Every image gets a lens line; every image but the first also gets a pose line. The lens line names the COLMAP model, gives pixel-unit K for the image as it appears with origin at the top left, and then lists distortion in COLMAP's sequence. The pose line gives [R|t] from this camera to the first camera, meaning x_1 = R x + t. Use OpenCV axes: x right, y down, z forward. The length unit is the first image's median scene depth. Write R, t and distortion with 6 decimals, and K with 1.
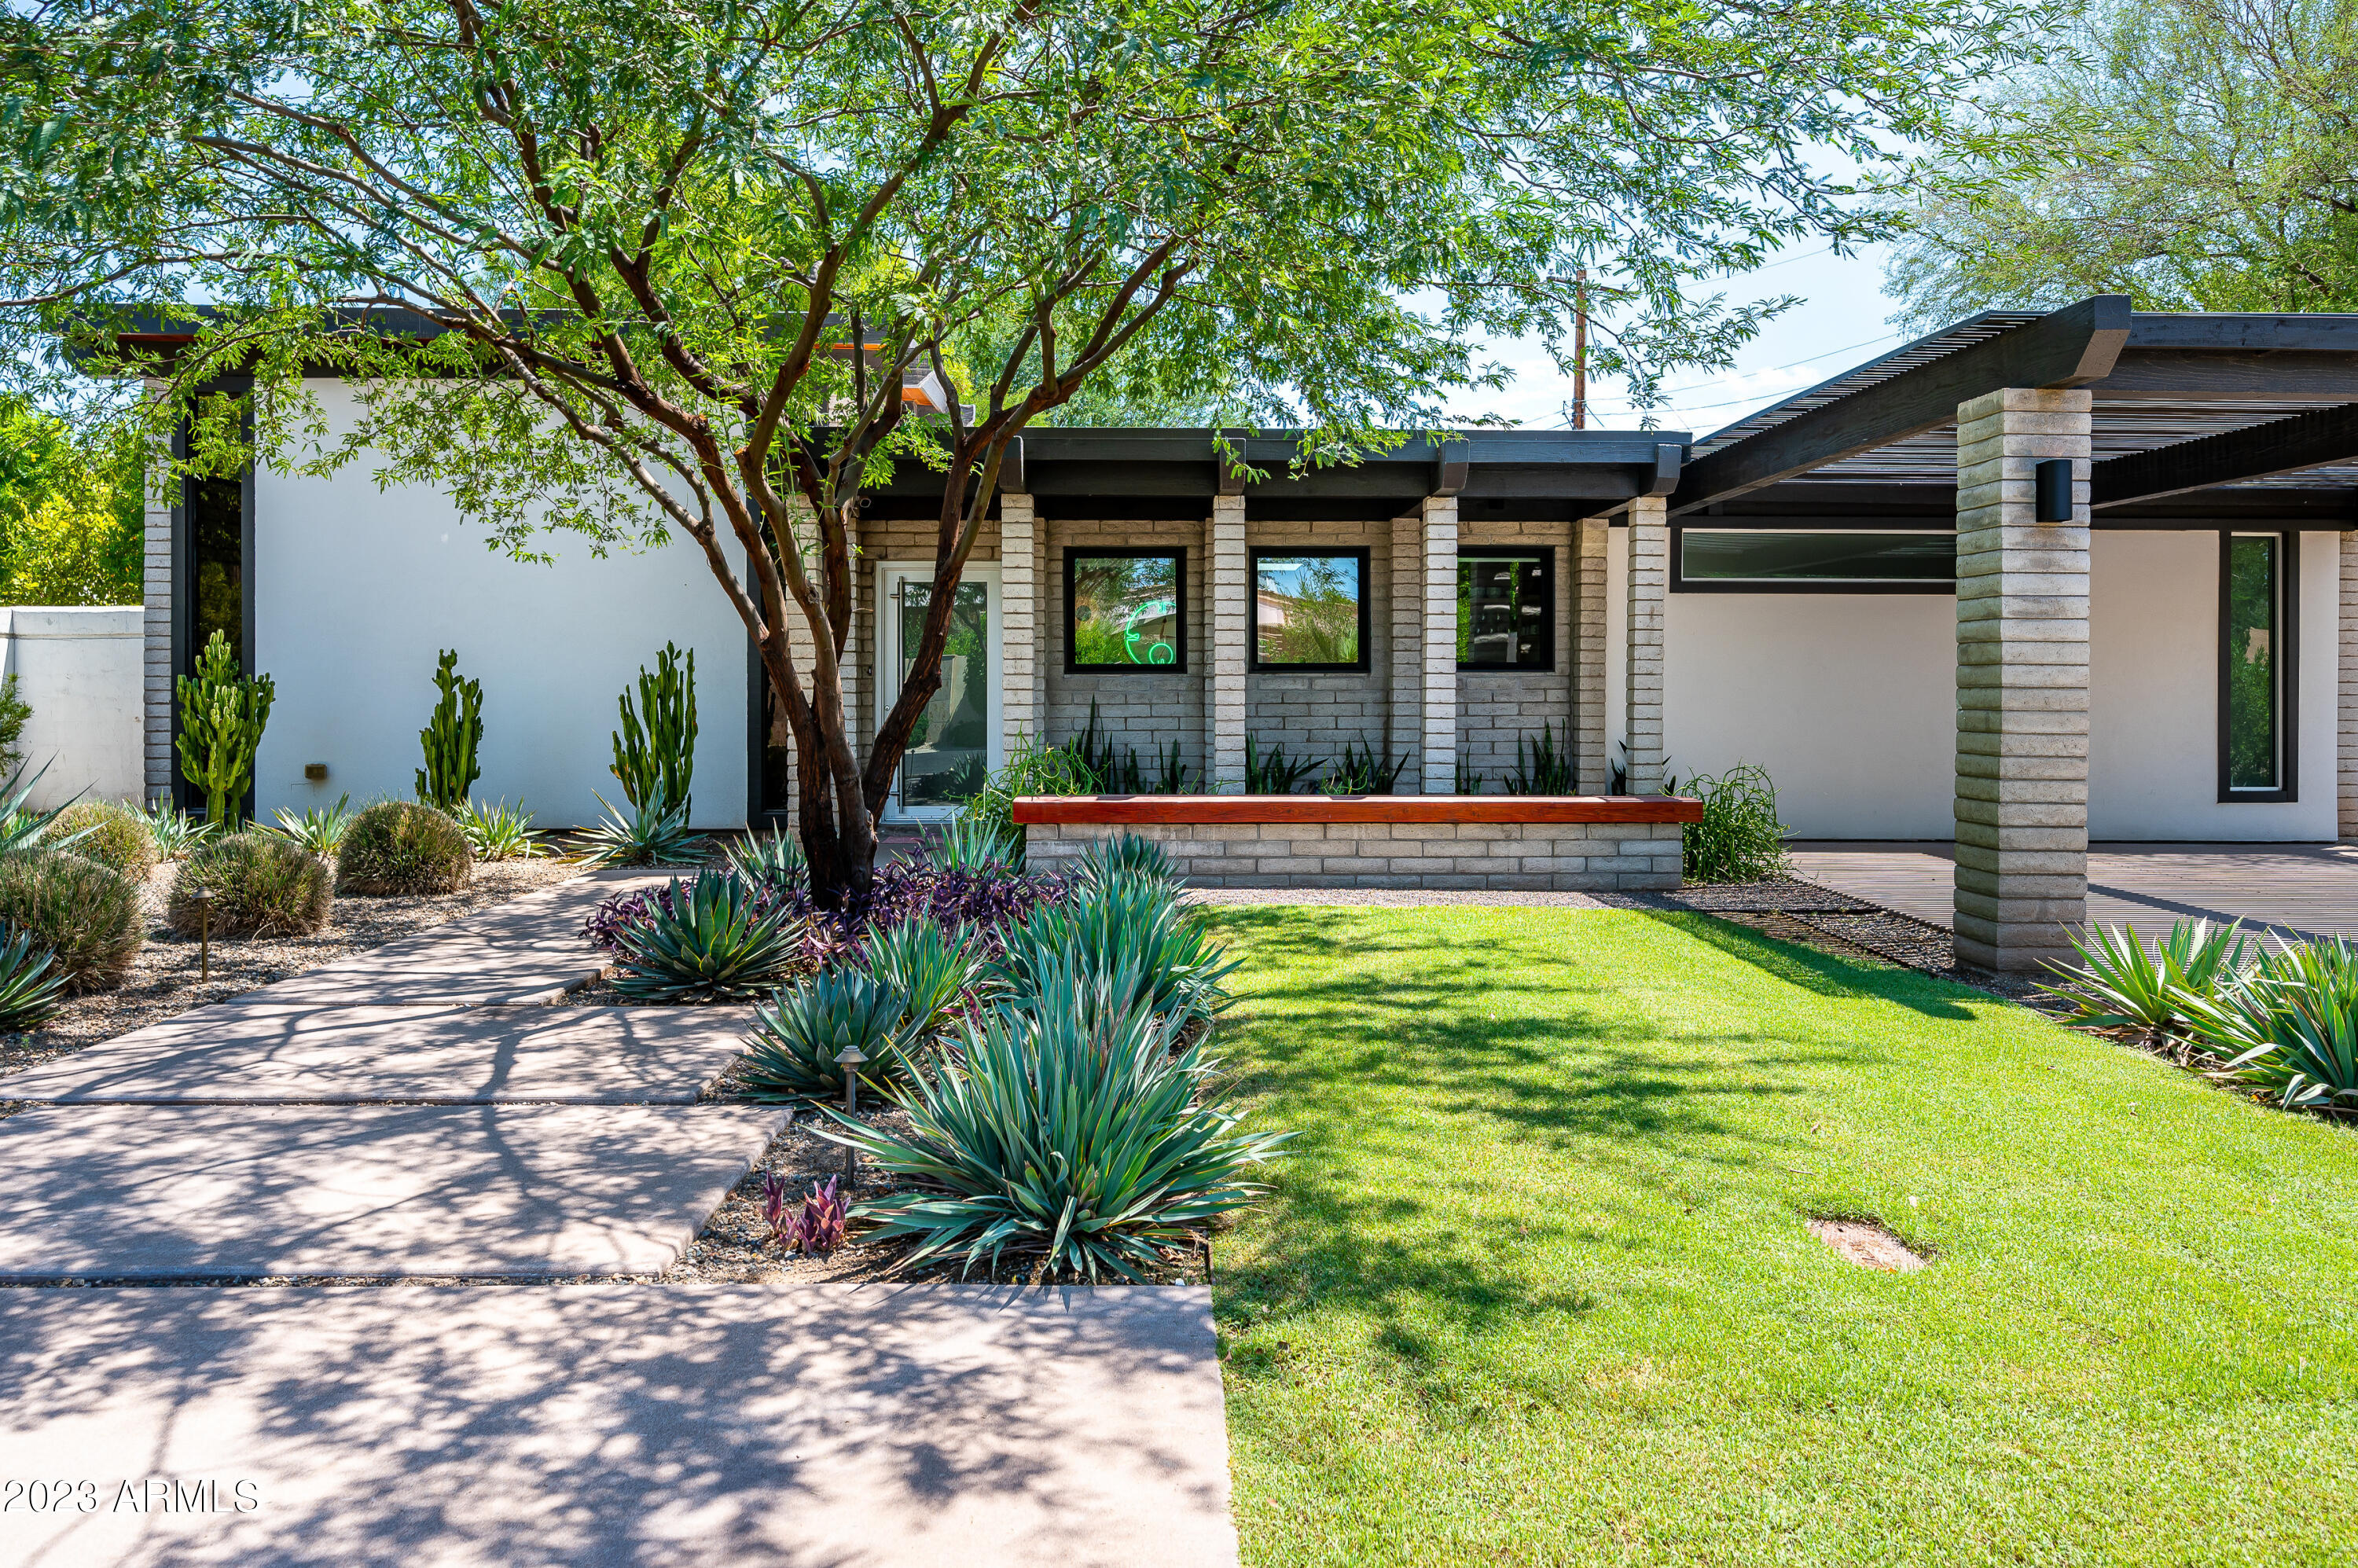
lens RADIAL K [[1545.6, 0, 1177.1], [0, 1545.6, 771.4], [0, 0, 1]] dist [0.010118, 0.000893]
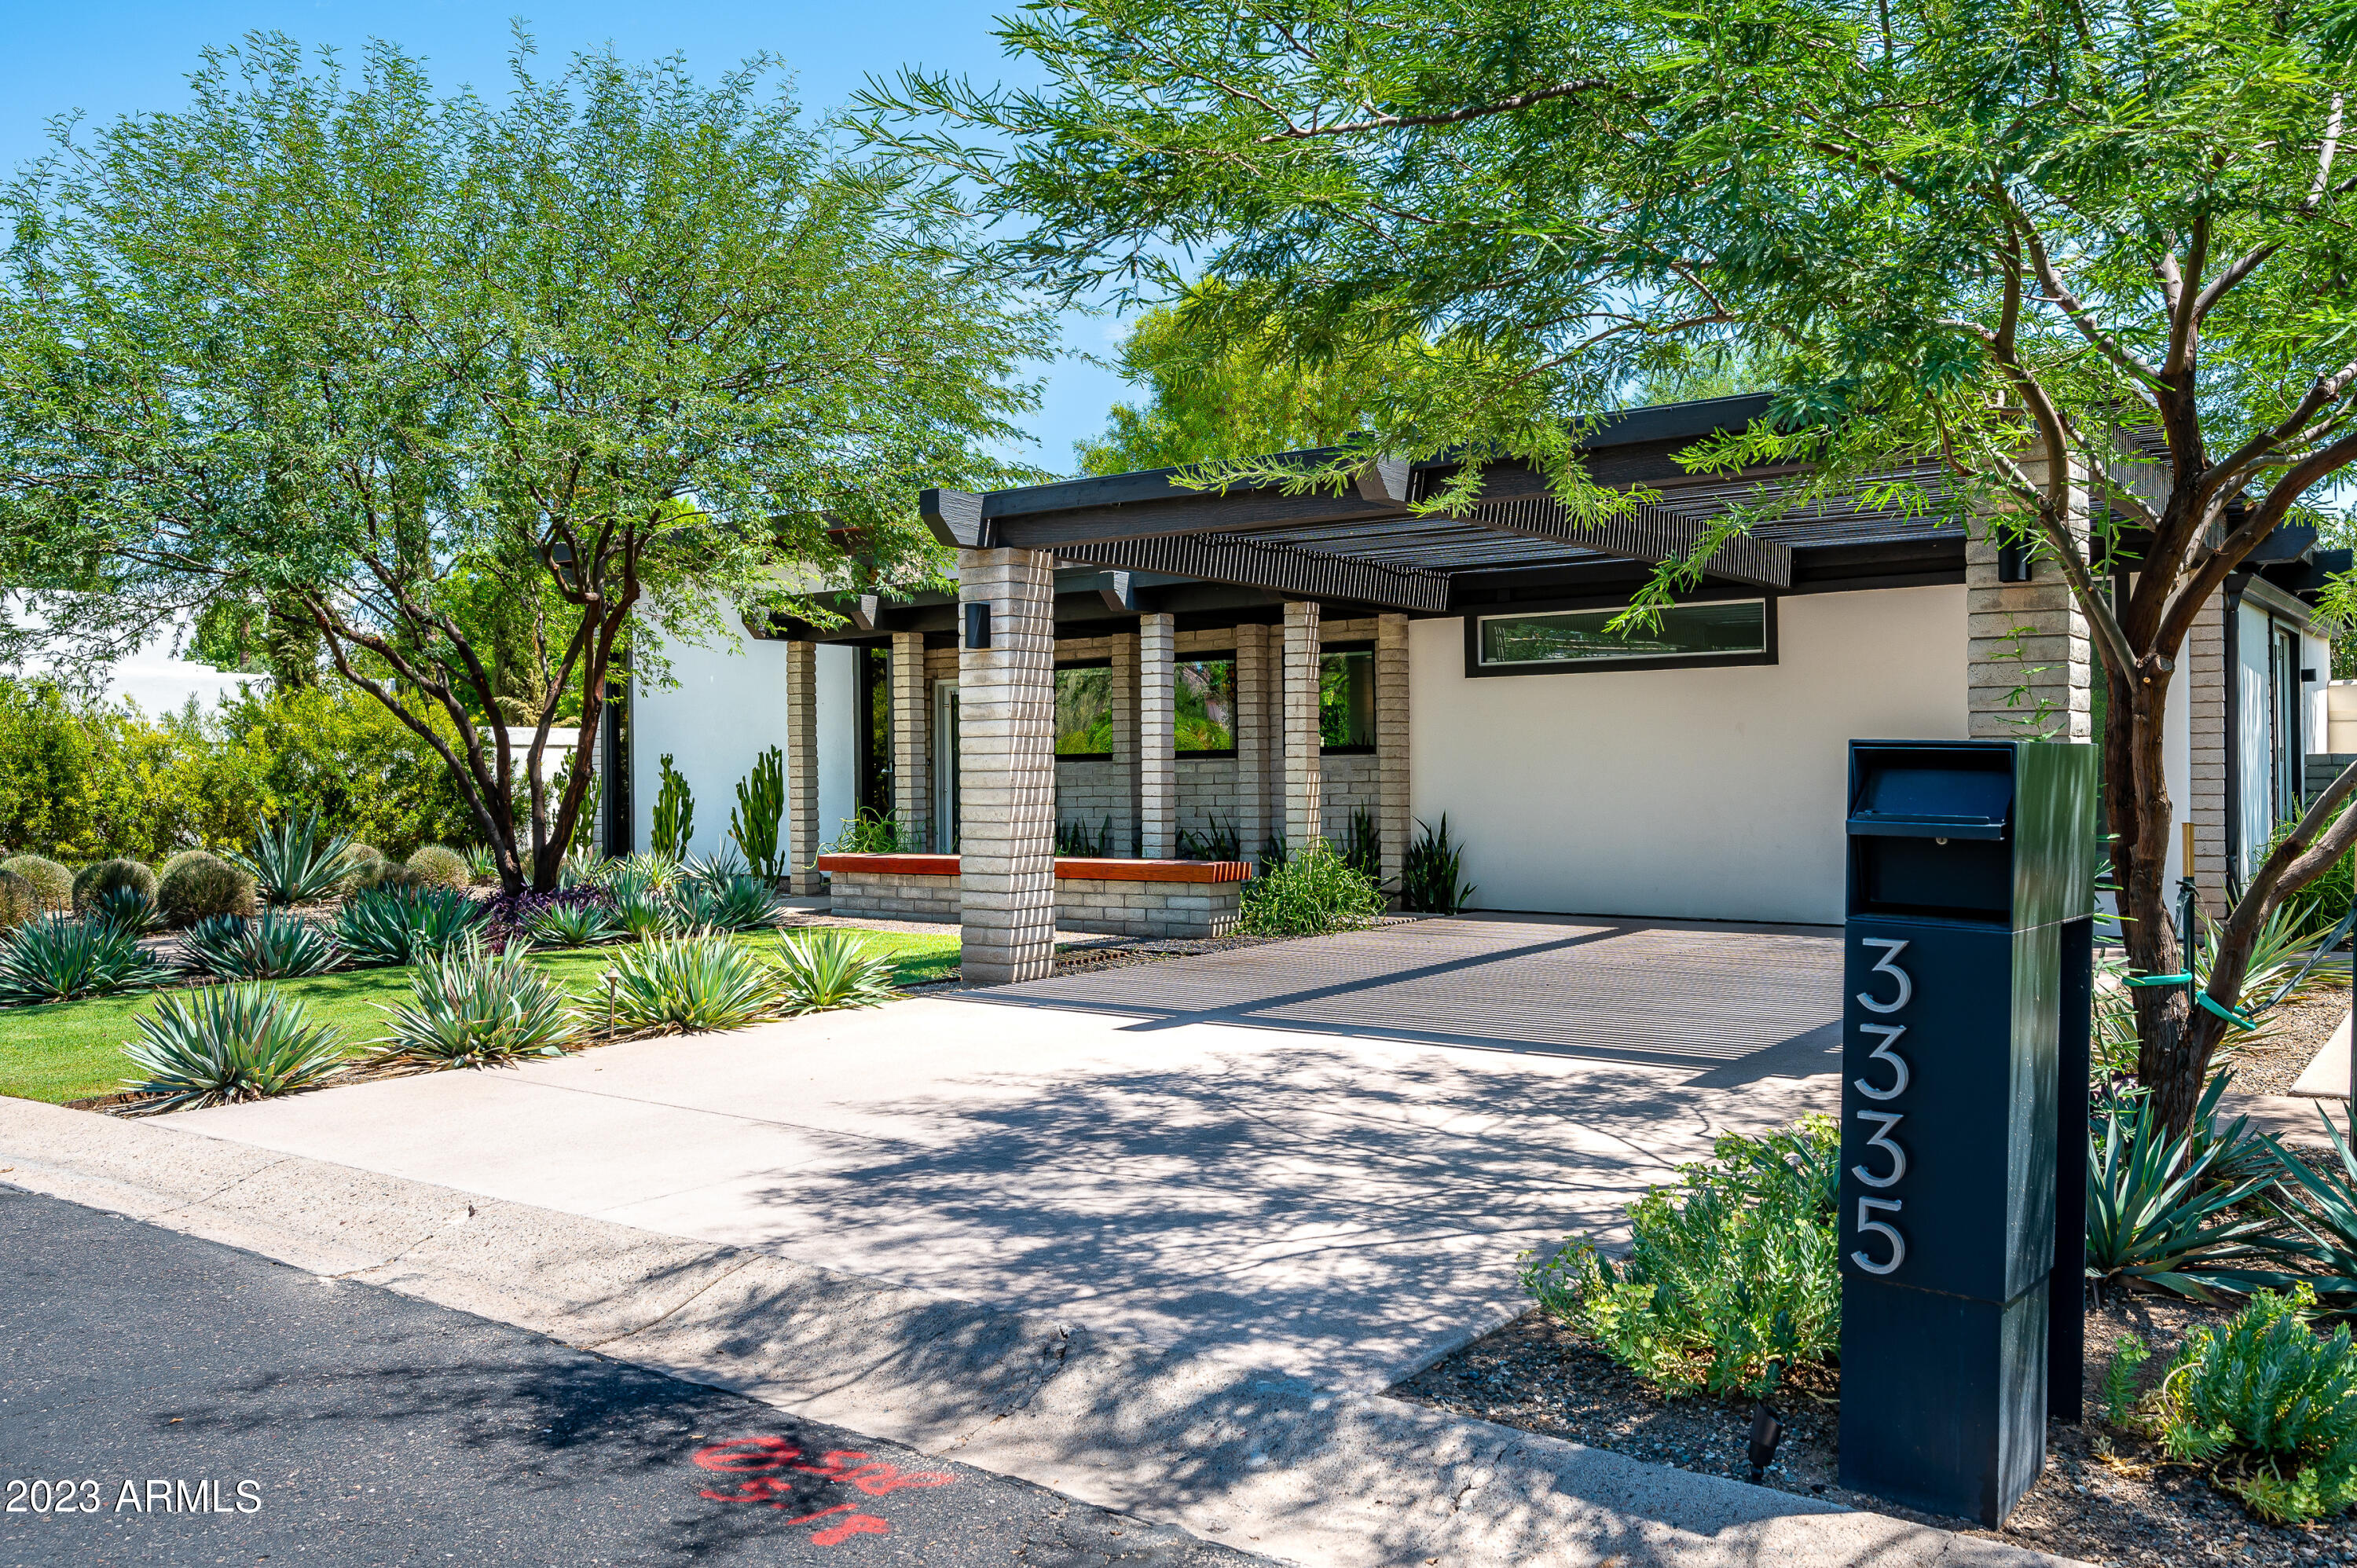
lens RADIAL K [[1616.0, 0, 1179.1], [0, 1616.0, 792.4], [0, 0, 1]] dist [-0.007187, 0.000635]
pose [[0.821198, -0.005127, -0.570620, 0.787477], [-0.017325, 0.999275, -0.033911, 0.004706], [0.570380, 0.037733, 0.820514, -0.025582]]
